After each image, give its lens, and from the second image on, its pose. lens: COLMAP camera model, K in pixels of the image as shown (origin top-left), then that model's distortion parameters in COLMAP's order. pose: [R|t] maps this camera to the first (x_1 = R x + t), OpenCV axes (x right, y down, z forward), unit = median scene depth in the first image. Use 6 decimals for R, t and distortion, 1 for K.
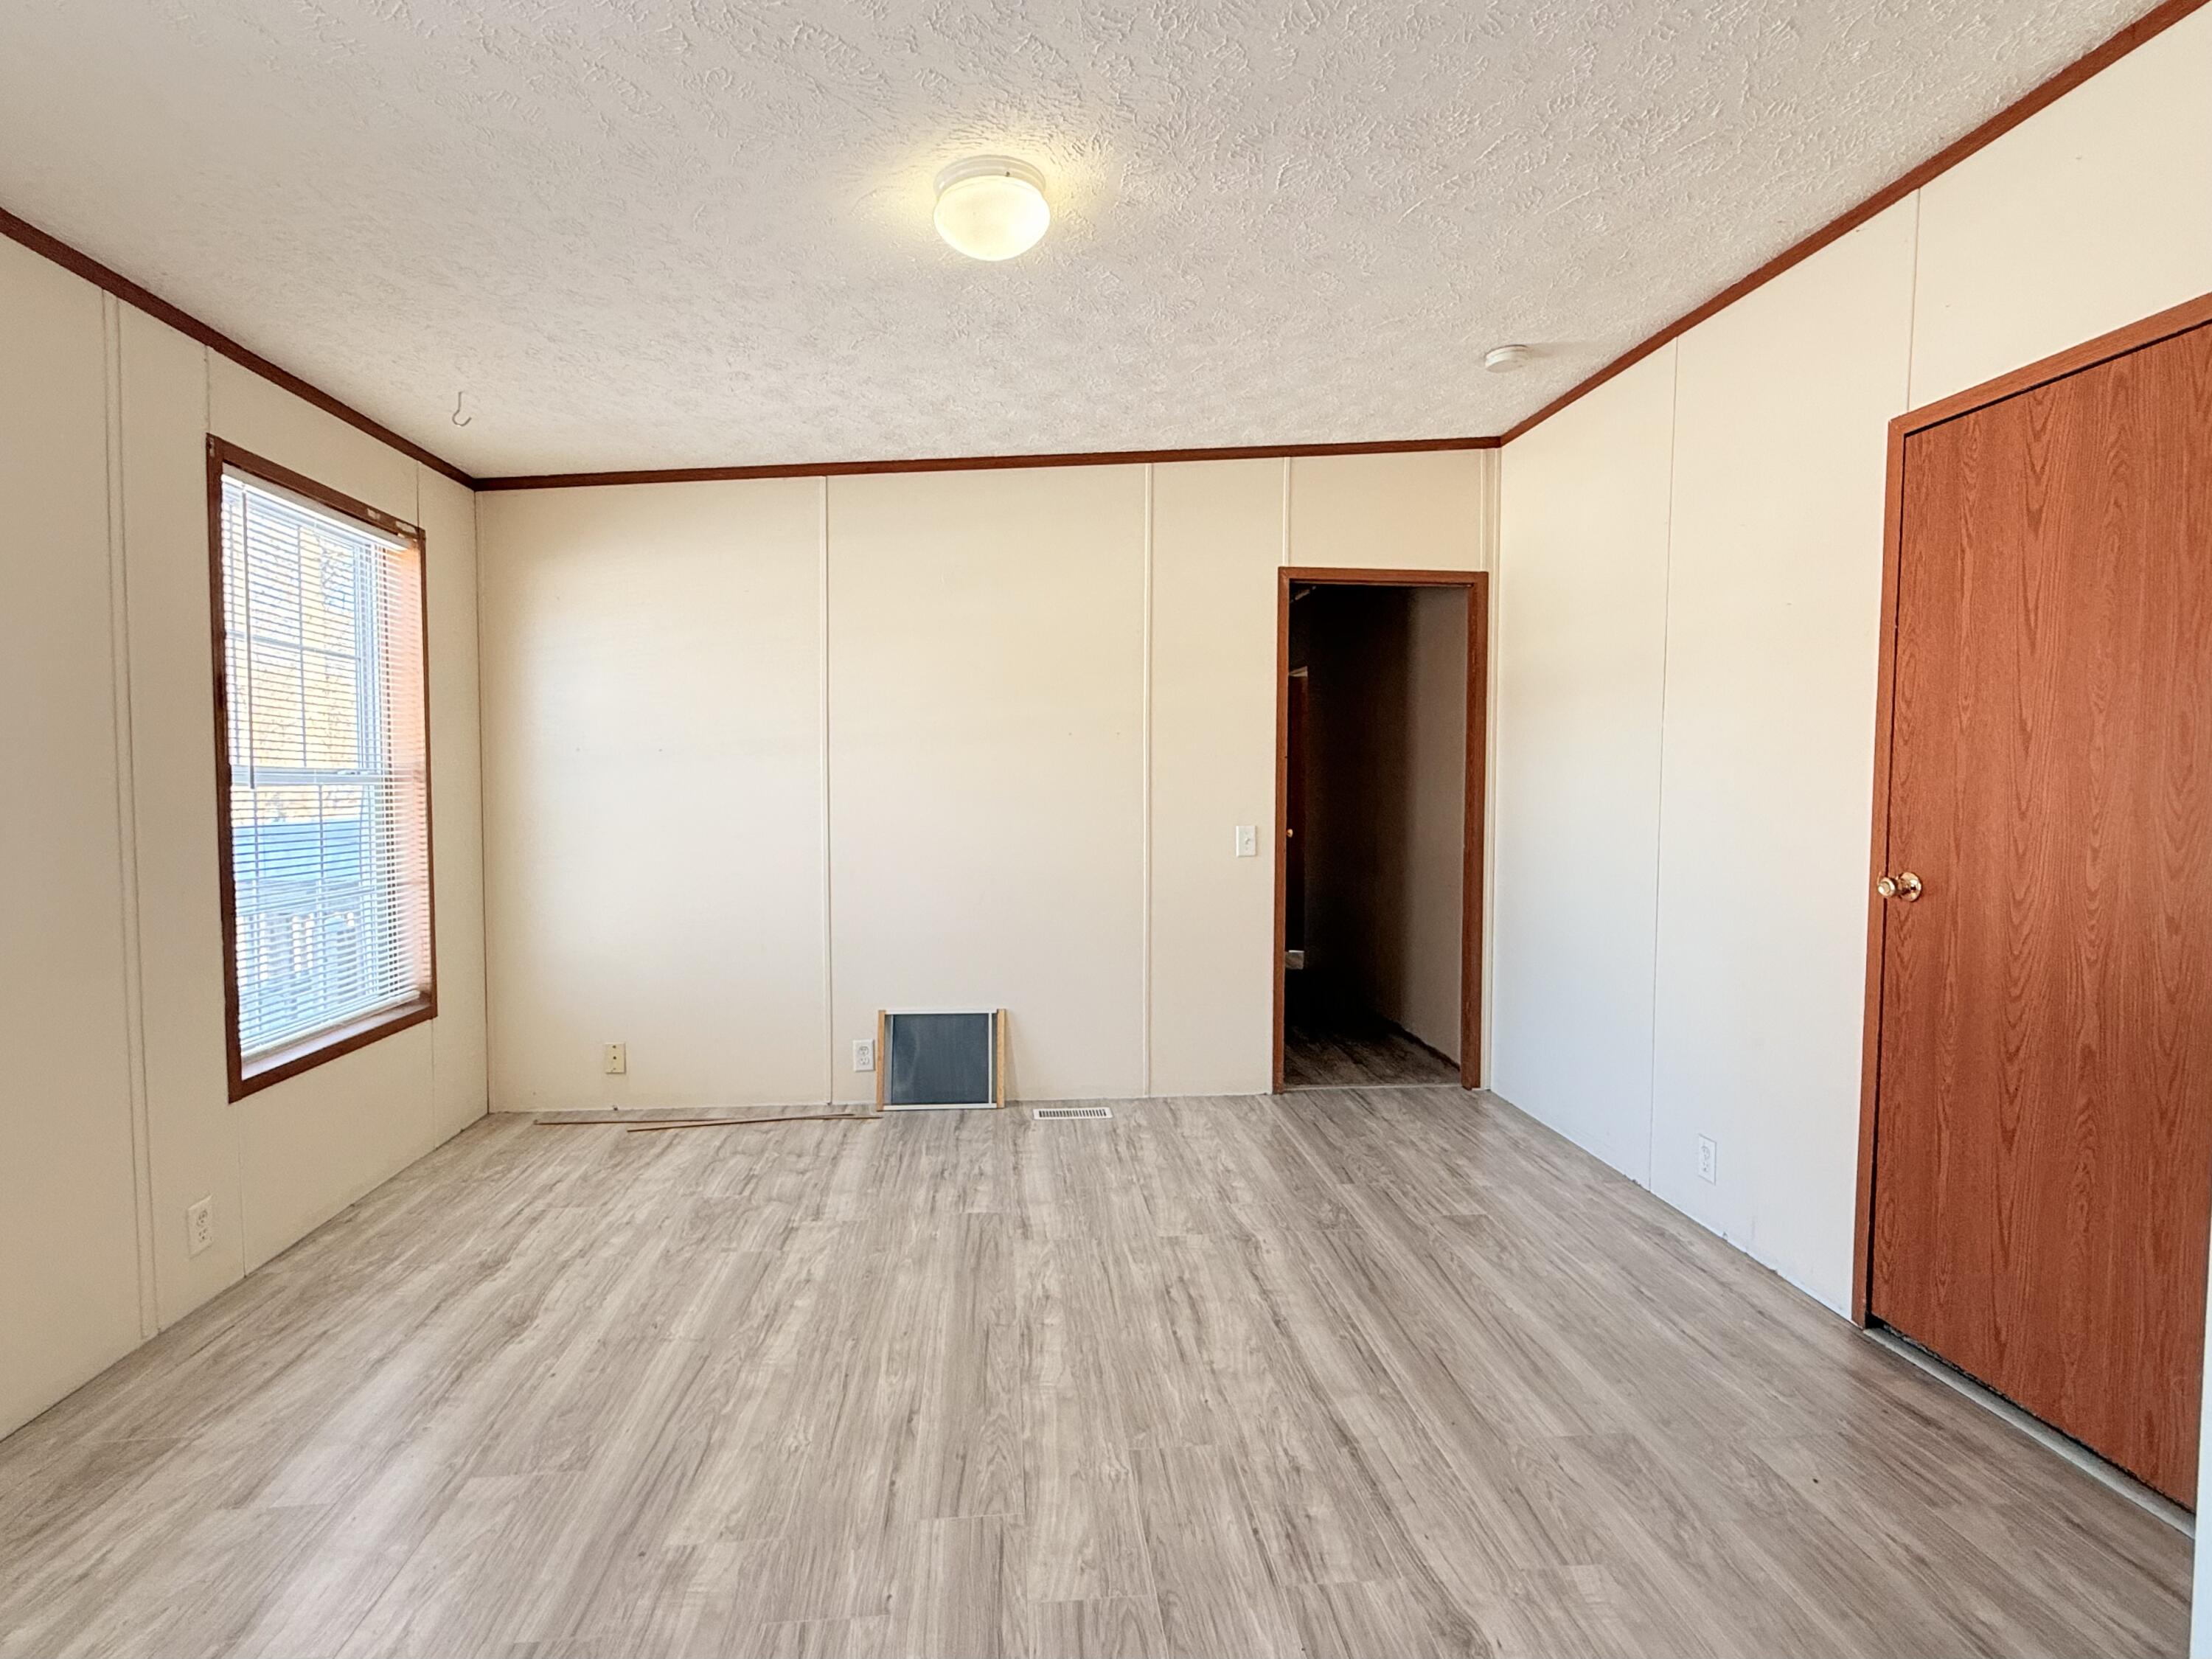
lens RADIAL K [[1121.0, 0, 1124.0], [0, 1121.0, 824.2], [0, 0, 1]] dist [0.001969, -0.000685]
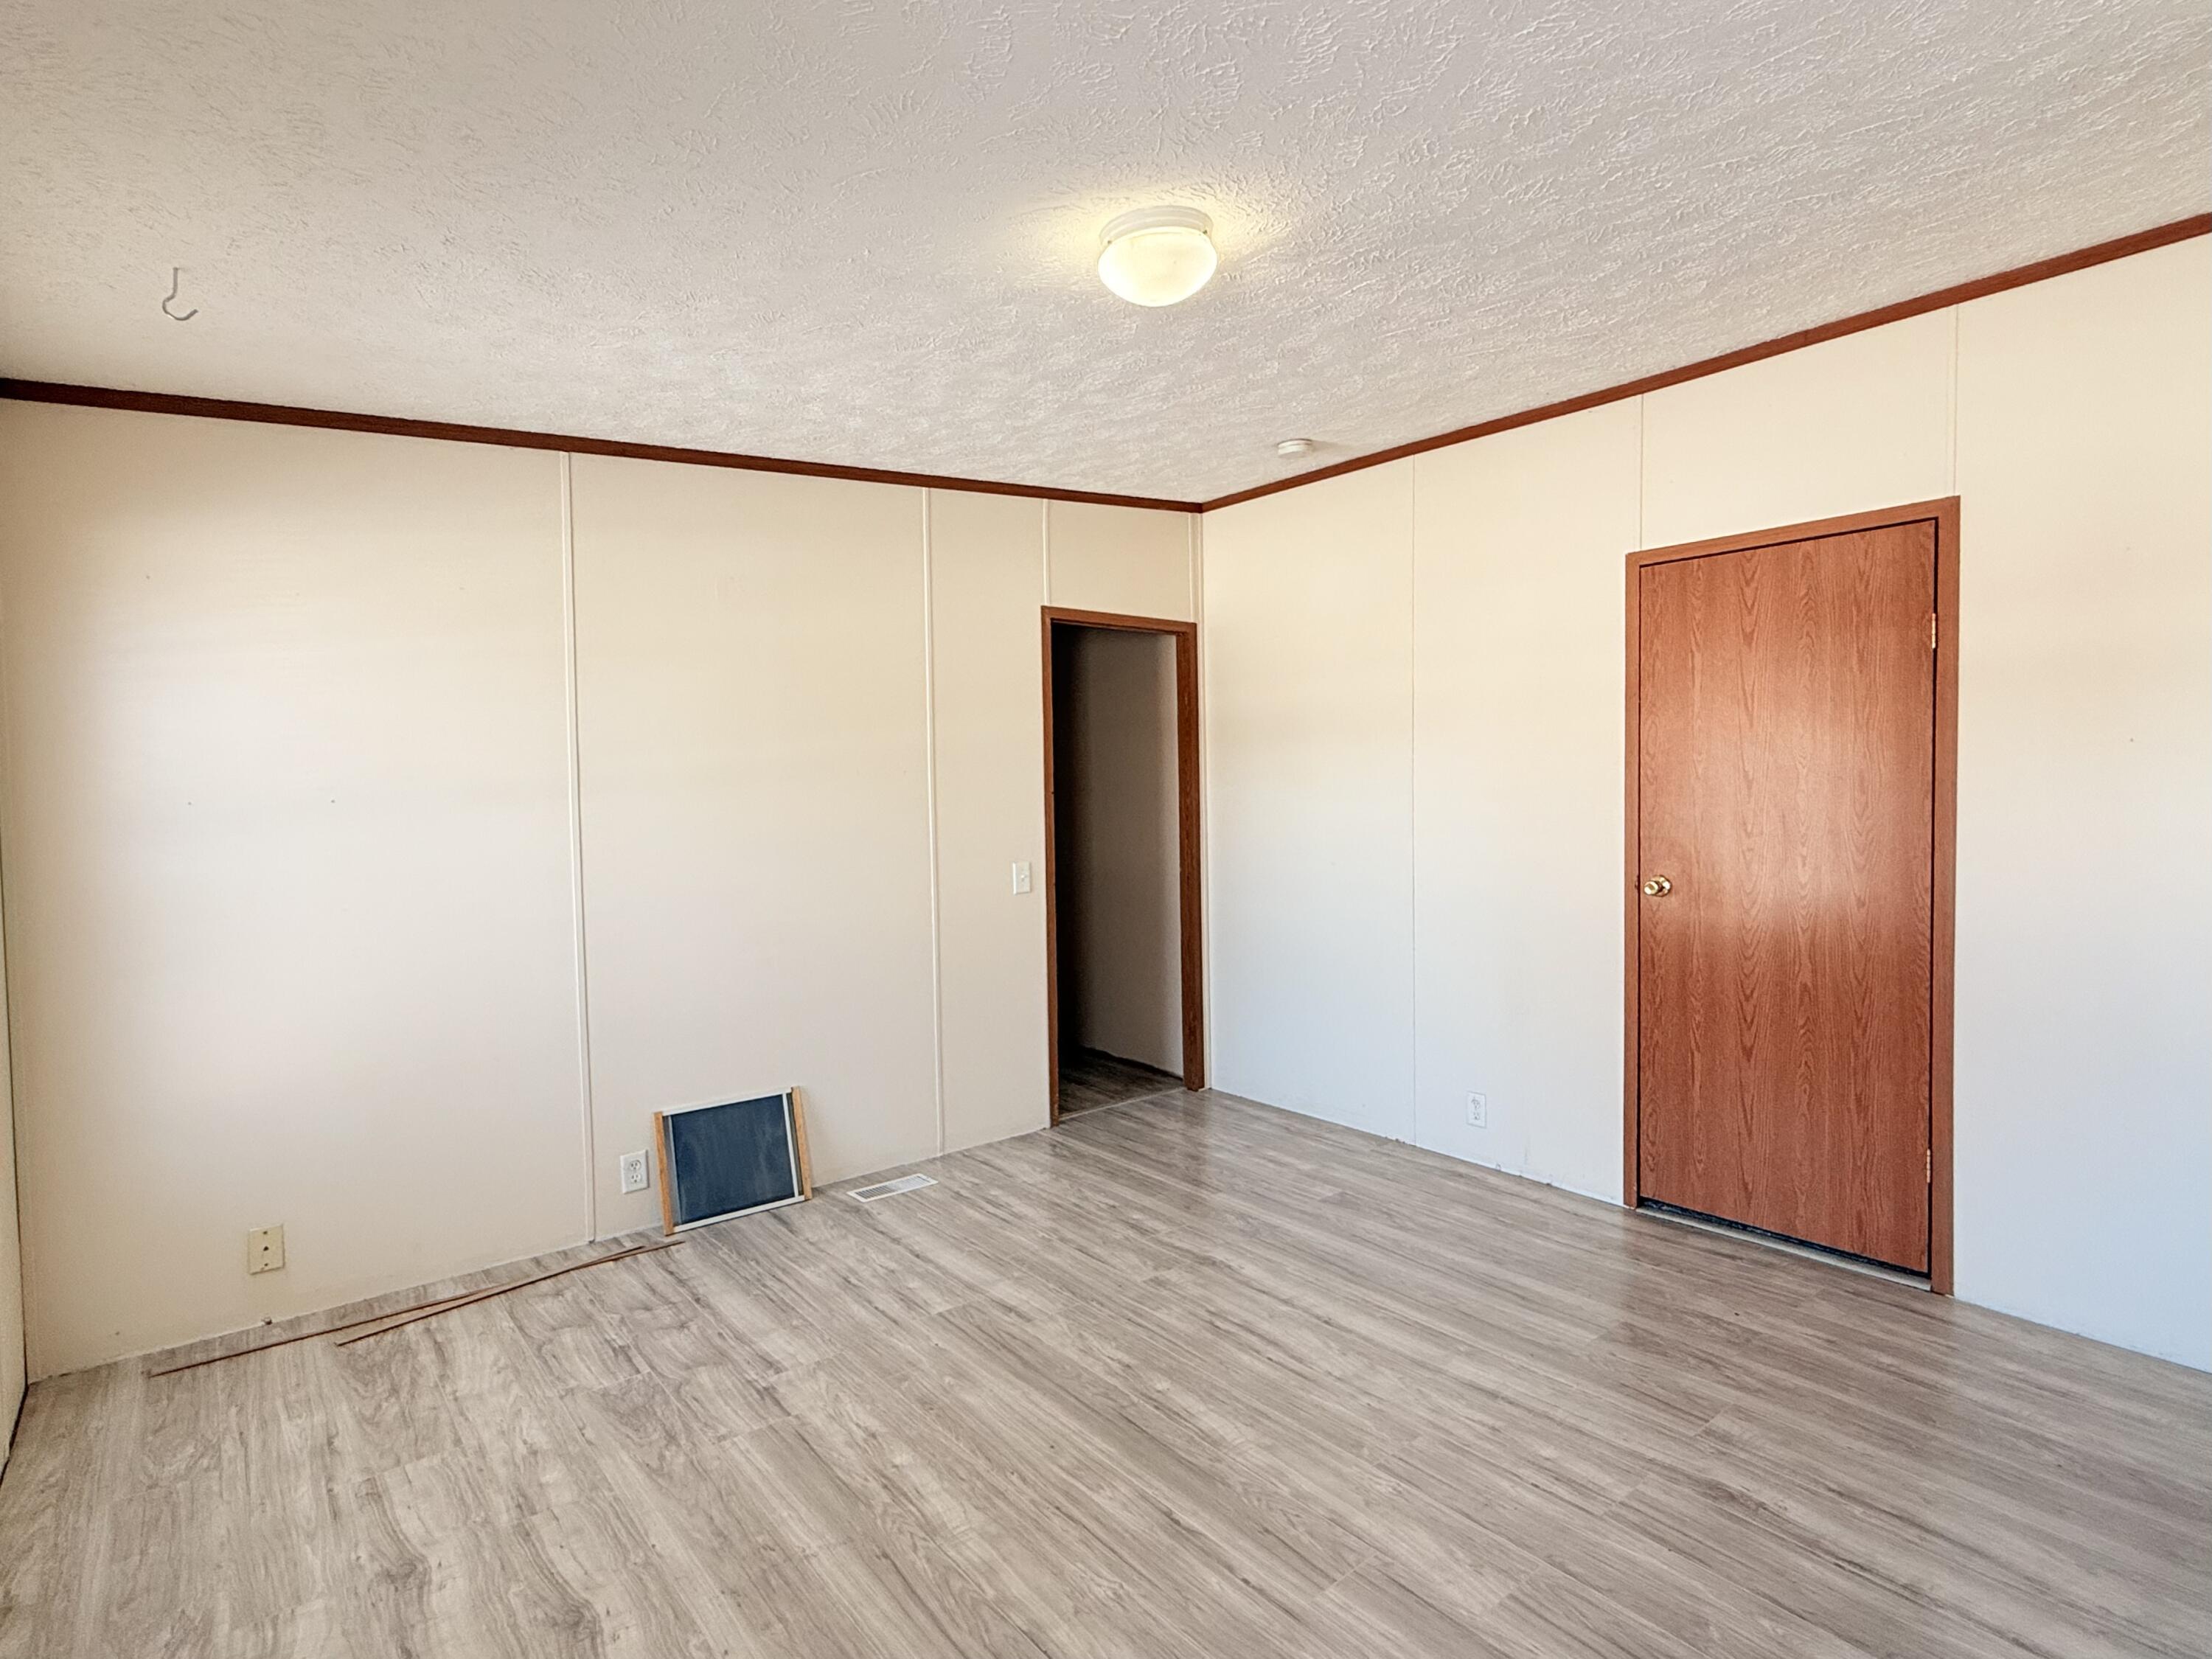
lens RADIAL K [[1121.0, 0, 1181.4], [0, 1121.0, 823.3], [0, 0, 1]] dist [0.001969, -0.000685]
pose [[0.825996, -0.032572, 0.562733, -0.505581], [0.040898, 0.999161, -0.002199, -0.038880], [-0.562190, 0.024831, 0.826635, 0.146207]]
